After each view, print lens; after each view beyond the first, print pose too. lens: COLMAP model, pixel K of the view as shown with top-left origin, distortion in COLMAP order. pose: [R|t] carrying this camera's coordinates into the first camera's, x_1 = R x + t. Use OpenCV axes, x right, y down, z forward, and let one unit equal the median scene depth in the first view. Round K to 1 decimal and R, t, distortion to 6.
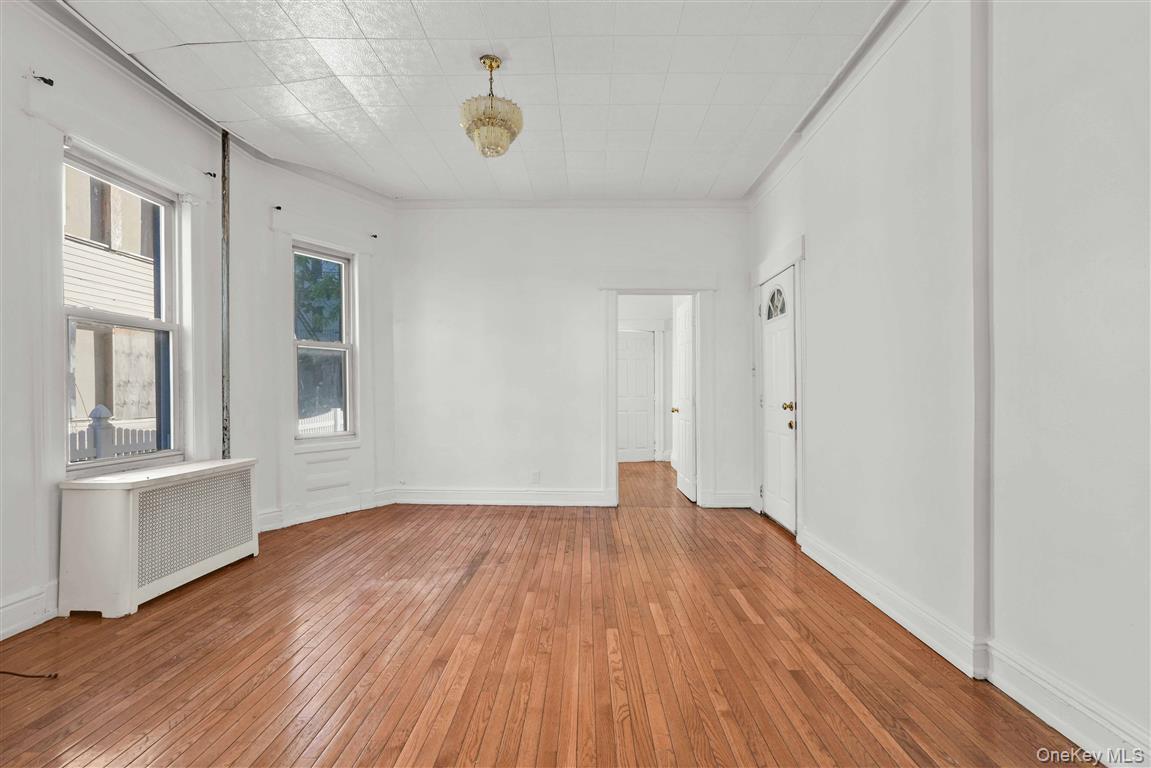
lens RADIAL K [[521.2, 0, 583.3], [0, 521.2, 391.8], [0, 0, 1]] dist [-0.012813, 0.010670]
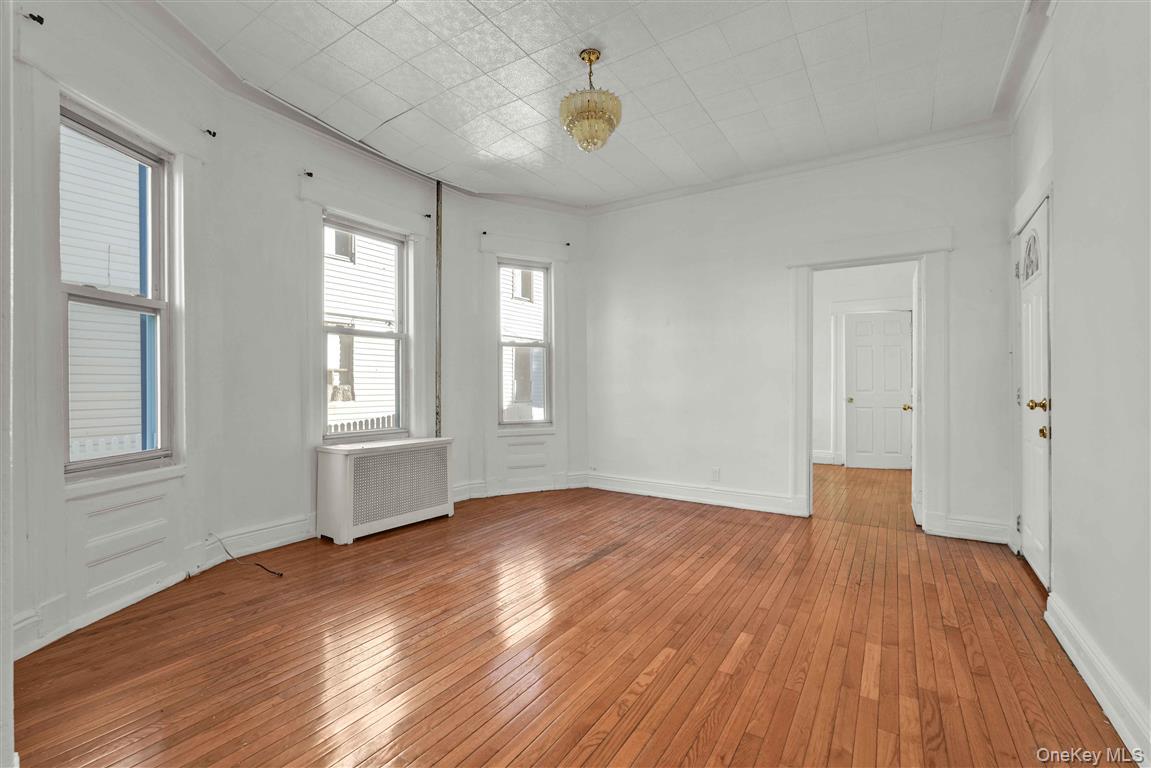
lens RADIAL K [[508.1, 0, 575.6], [0, 508.1, 388.1], [0, 0, 1]] dist [-0.001307, 0.000257]
pose [[0.848556, 0.002342, -0.529100, 0.272979], [0.000169, 0.999989, 0.004698, 0.002922], [0.529105, -0.004076, 0.848546, 0.127294]]
